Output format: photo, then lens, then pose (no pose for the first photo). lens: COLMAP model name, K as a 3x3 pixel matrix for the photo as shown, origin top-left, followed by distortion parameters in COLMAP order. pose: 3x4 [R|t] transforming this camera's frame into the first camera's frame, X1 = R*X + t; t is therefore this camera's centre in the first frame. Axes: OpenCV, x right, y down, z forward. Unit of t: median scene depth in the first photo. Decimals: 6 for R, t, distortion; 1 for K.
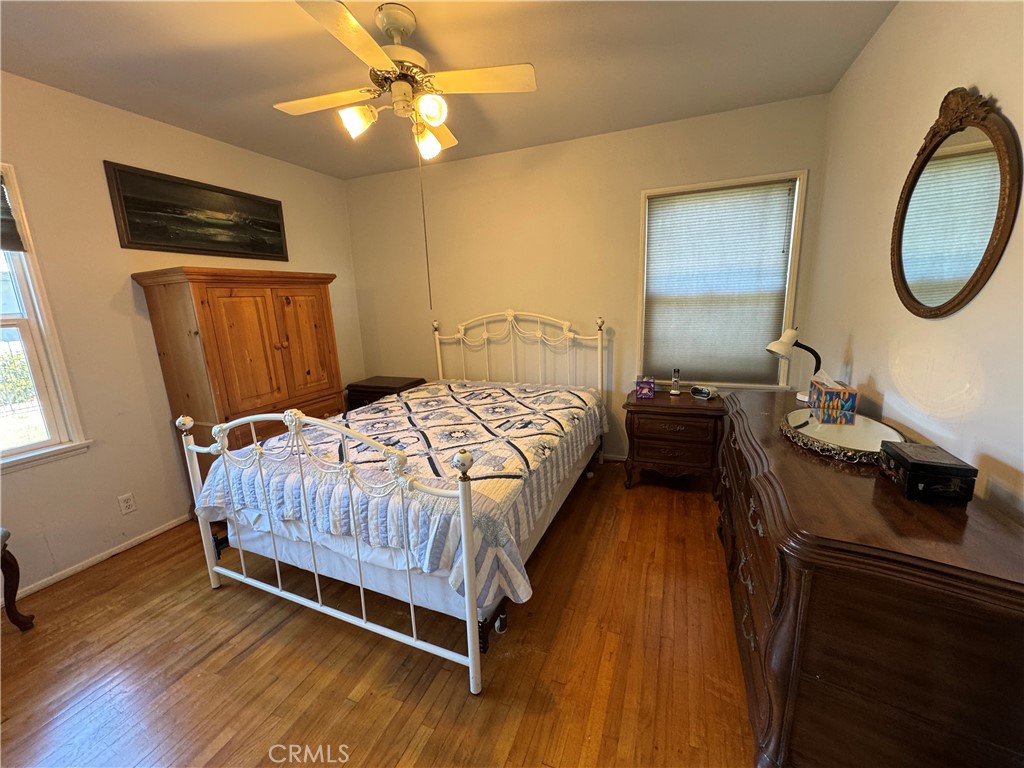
lens RADIAL K [[408.3, 0, 511.3], [0, 408.3, 382.2], [0, 0, 1]] dist [-0.002047, 0.000426]
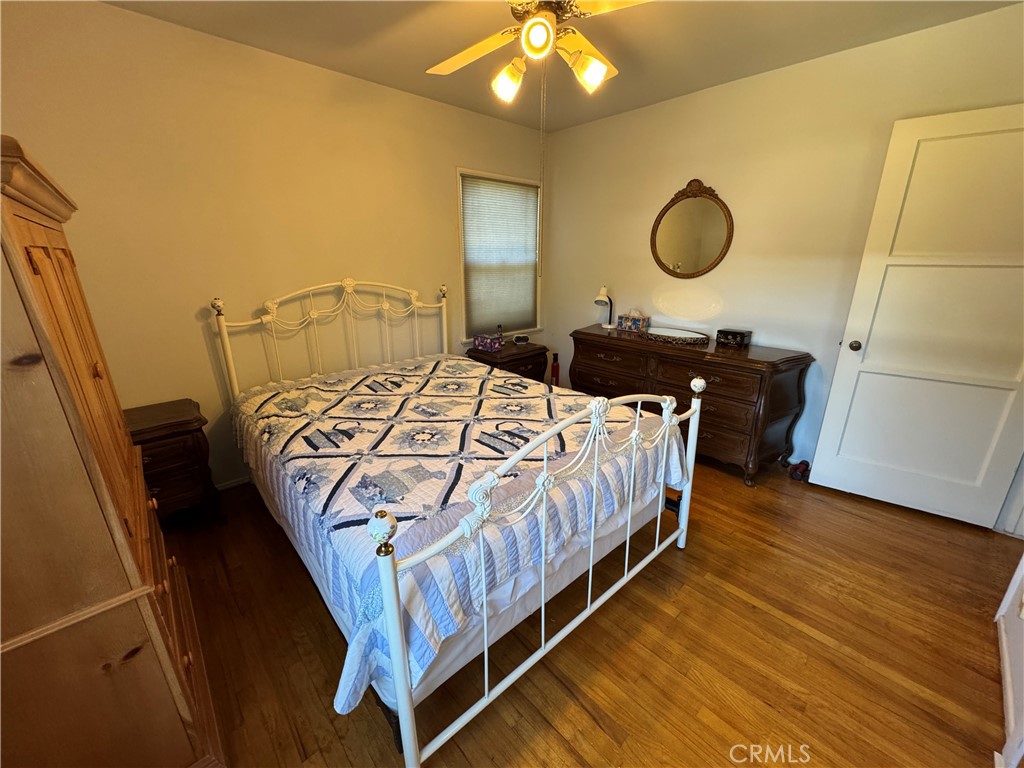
lens RADIAL K [[408.3, 0, 509.9], [0, 408.3, 383.1], [0, 0, 1]] dist [-0.002047, 0.000426]
pose [[0.423060, -0.235432, 0.874981, -0.802974], [0.170057, 0.969126, 0.178539, -0.086507], [-0.890000, 0.073264, 0.450035, 0.469458]]
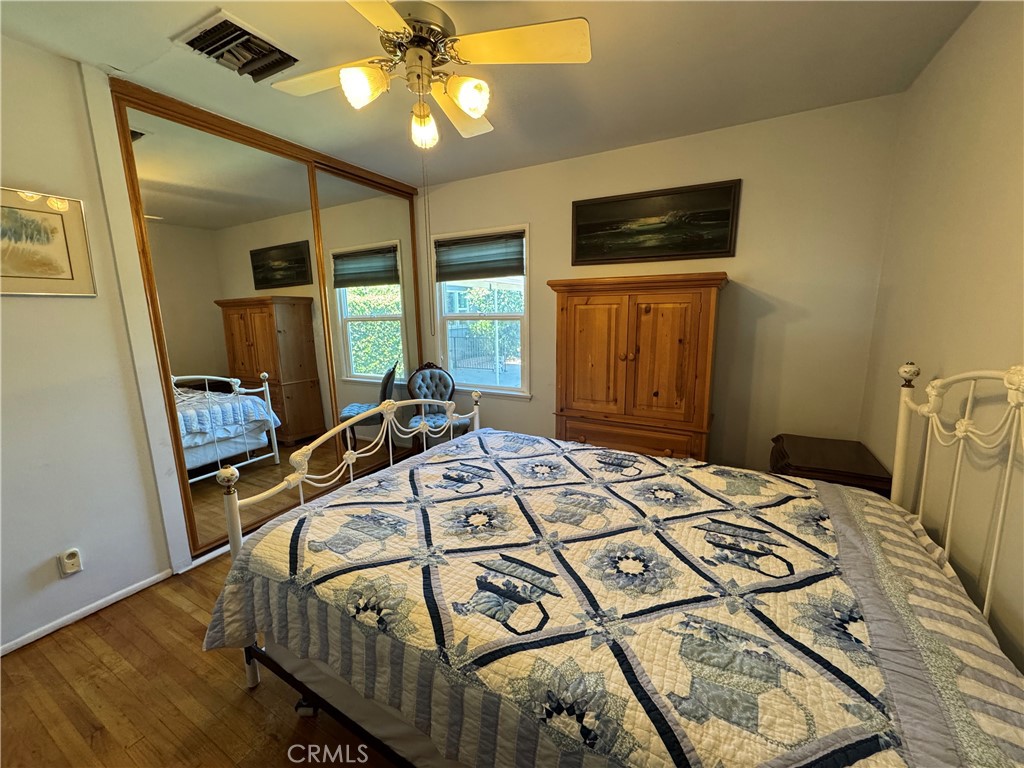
lens RADIAL K [[408.3, 0, 511.4], [0, 408.3, 378.7], [0, 0, 1]] dist [-0.002047, 0.000426]
pose [[-0.111469, 0.210481, -0.971222, 0.397390], [-0.183616, 0.956123, 0.228283, -0.219519], [0.976657, 0.203779, -0.067931, 0.872298]]
